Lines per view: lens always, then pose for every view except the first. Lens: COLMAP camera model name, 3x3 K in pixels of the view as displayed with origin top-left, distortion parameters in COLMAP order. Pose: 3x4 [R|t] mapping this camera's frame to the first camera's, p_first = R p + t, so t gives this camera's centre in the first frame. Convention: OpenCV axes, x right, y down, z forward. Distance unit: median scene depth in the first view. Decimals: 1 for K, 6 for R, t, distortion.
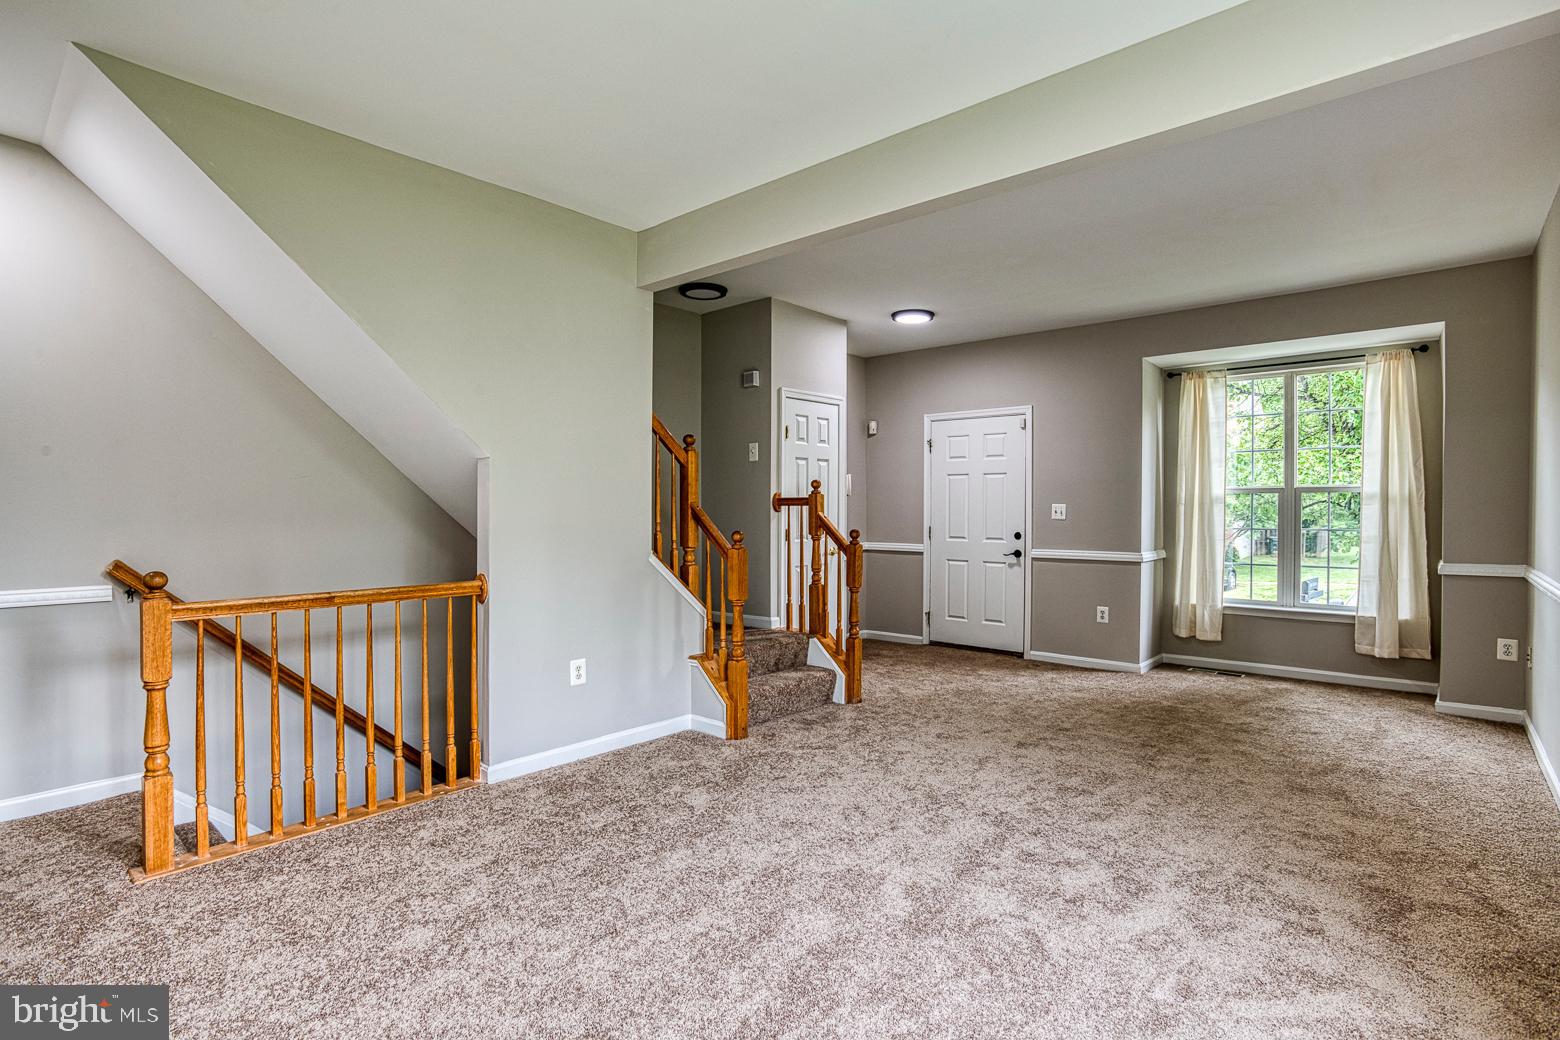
lens RADIAL K [[766.6, 0, 813.9], [0, 766.6, 518.4], [0, 0, 1]] dist [-0.001120, 0.000648]
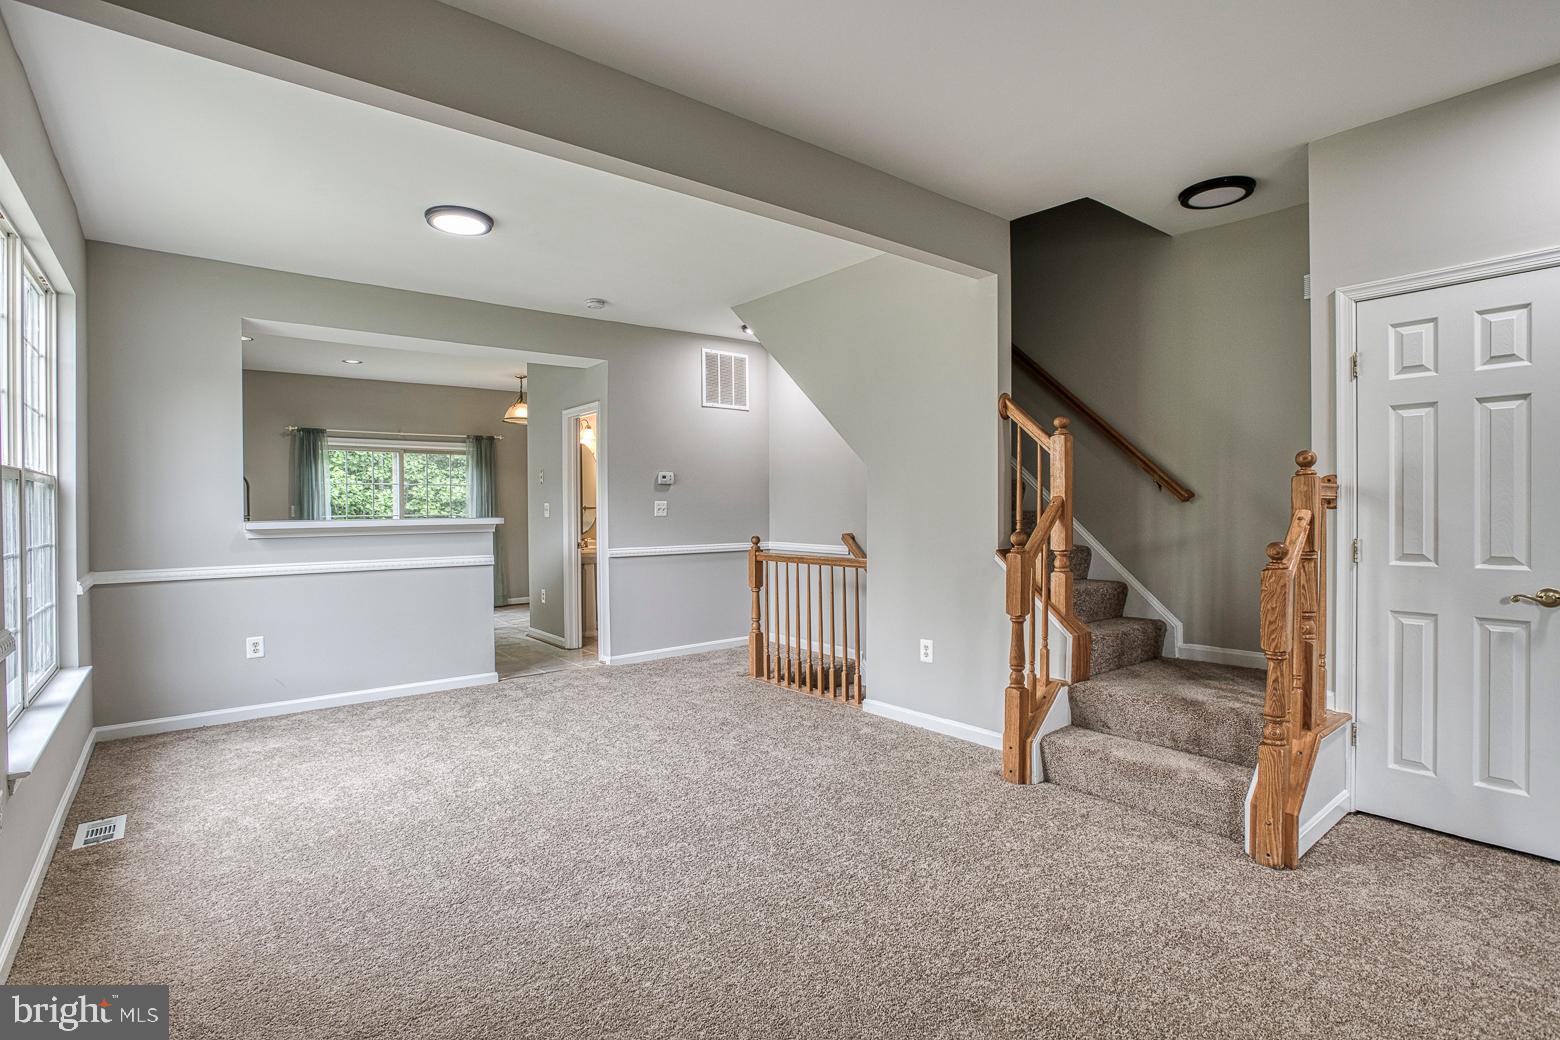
lens RADIAL K [[777.9, 0, 778.1], [0, 777.9, 513.5], [0, 0, 1]] dist [-0.020694, 0.001215]
pose [[-0.194483, 0.006116, -0.980887, 0.534017], [-0.007581, 0.999941, 0.007738, -0.005484], [0.980877, 0.008941, -0.194425, 0.629201]]
